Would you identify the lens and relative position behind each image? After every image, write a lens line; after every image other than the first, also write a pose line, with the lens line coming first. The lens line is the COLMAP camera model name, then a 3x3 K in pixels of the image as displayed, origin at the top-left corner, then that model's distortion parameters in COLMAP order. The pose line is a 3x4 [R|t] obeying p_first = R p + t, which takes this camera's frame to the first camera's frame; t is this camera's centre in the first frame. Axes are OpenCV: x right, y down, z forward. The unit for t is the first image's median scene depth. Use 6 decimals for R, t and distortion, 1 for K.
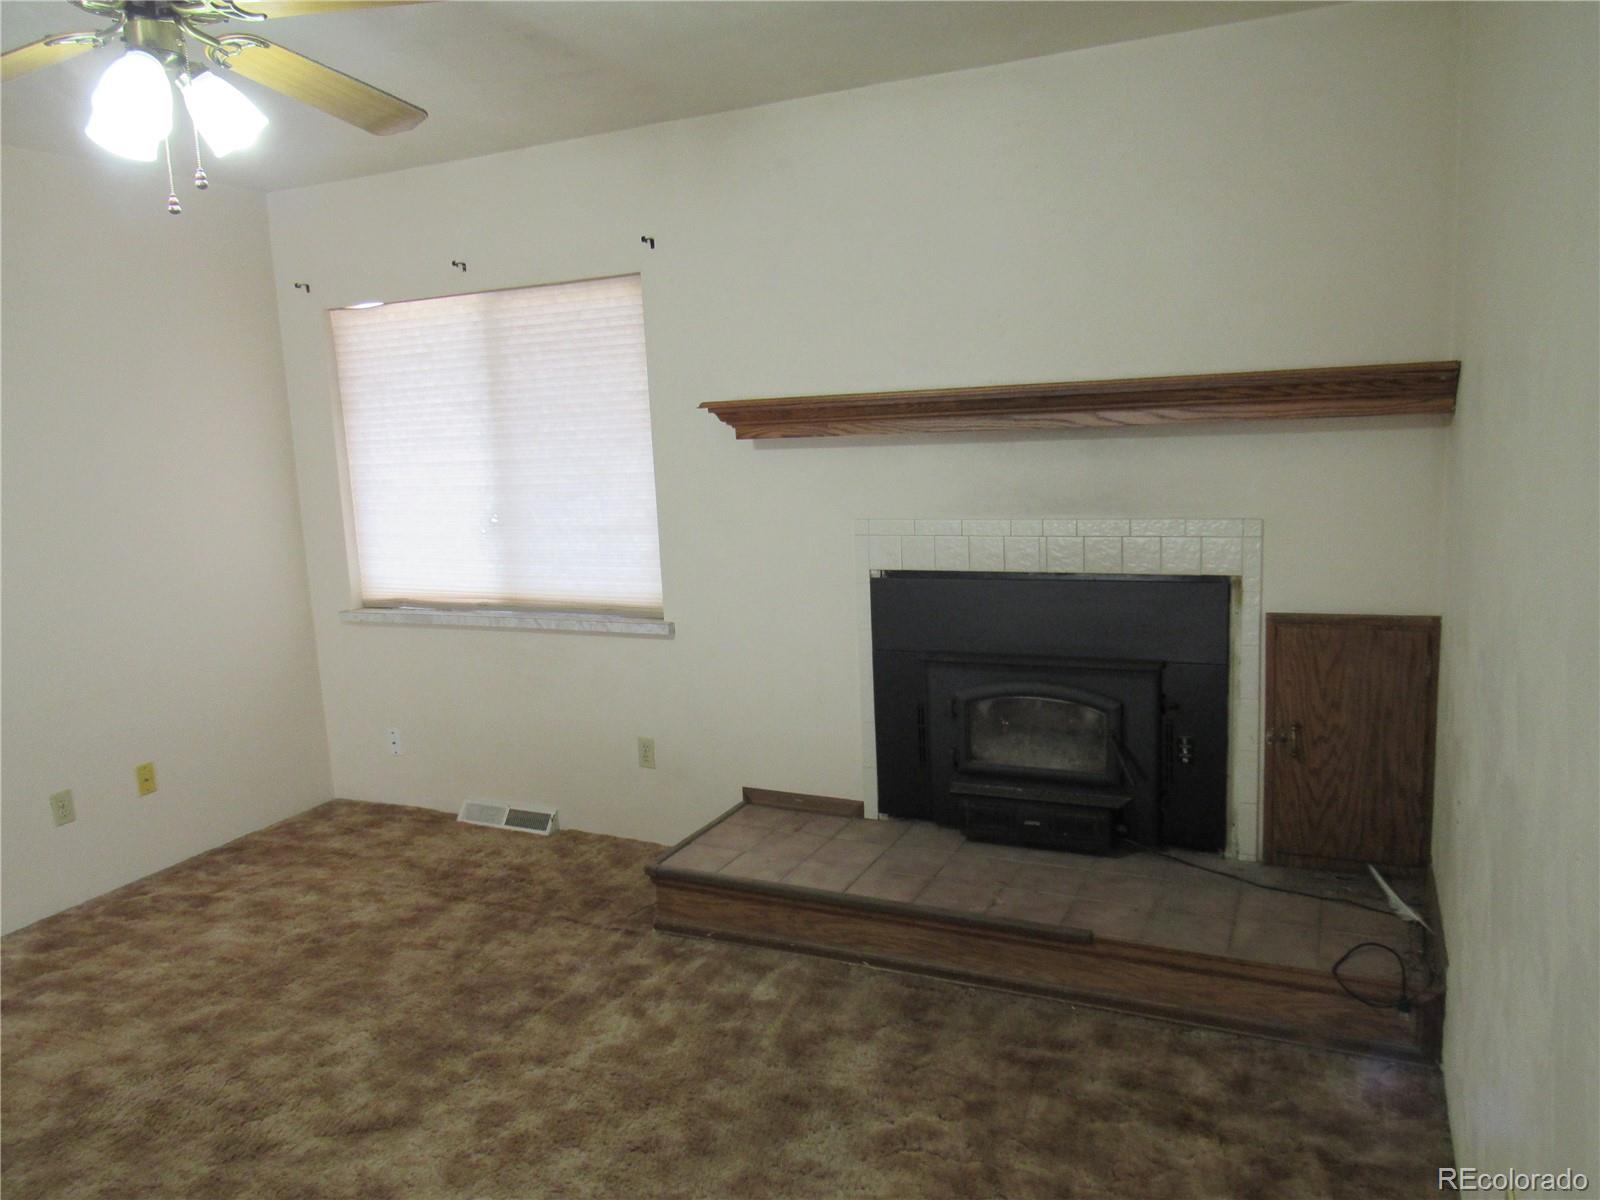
lens RADIAL K [[1143.3, 0, 800.0], [0, 1143.3, 600.0], [0, 0, 1]] dist [-0.027393, 0.003015]
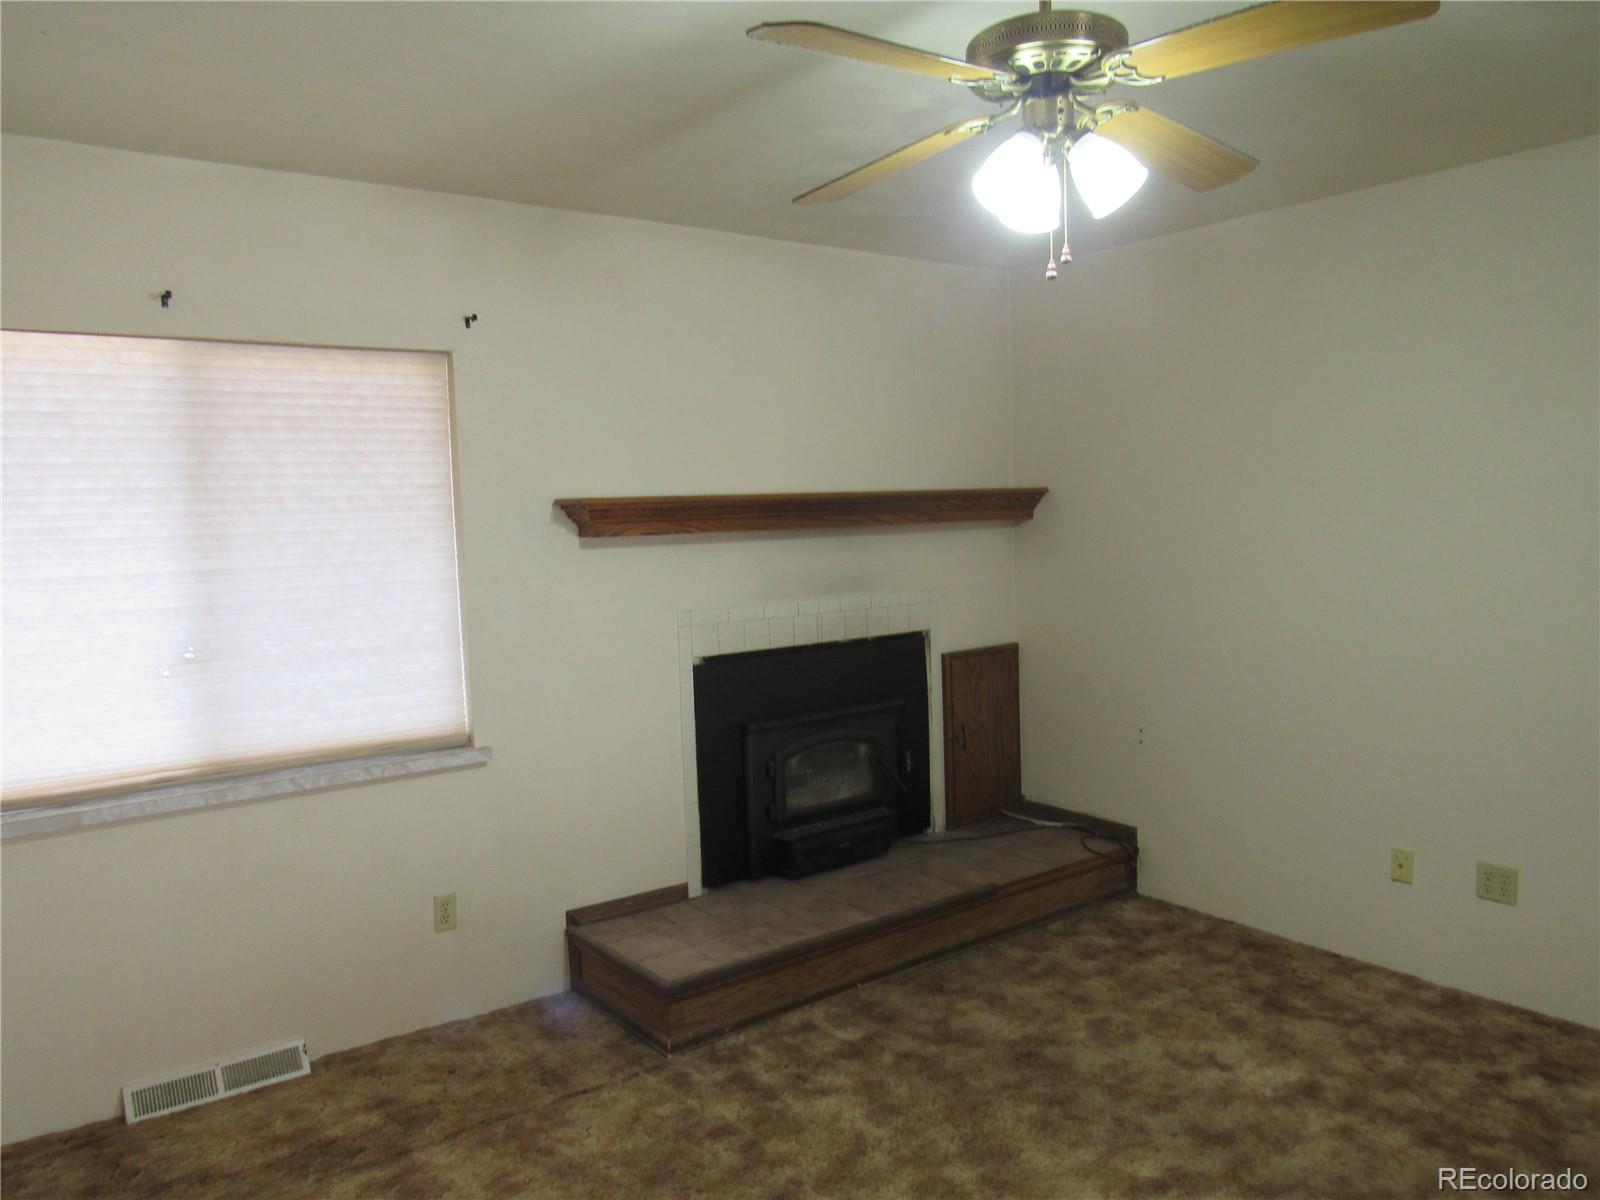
lens RADIAL K [[1143.3, 0, 800.0], [0, 1143.3, 600.0], [0, 0, 1]] dist [-0.027393, 0.003015]
pose [[0.471302, -0.036835, 0.881202, -0.837090], [0.149993, 0.987920, -0.038927, -0.023306], [-0.869124, 0.150521, 0.471134, 0.395970]]
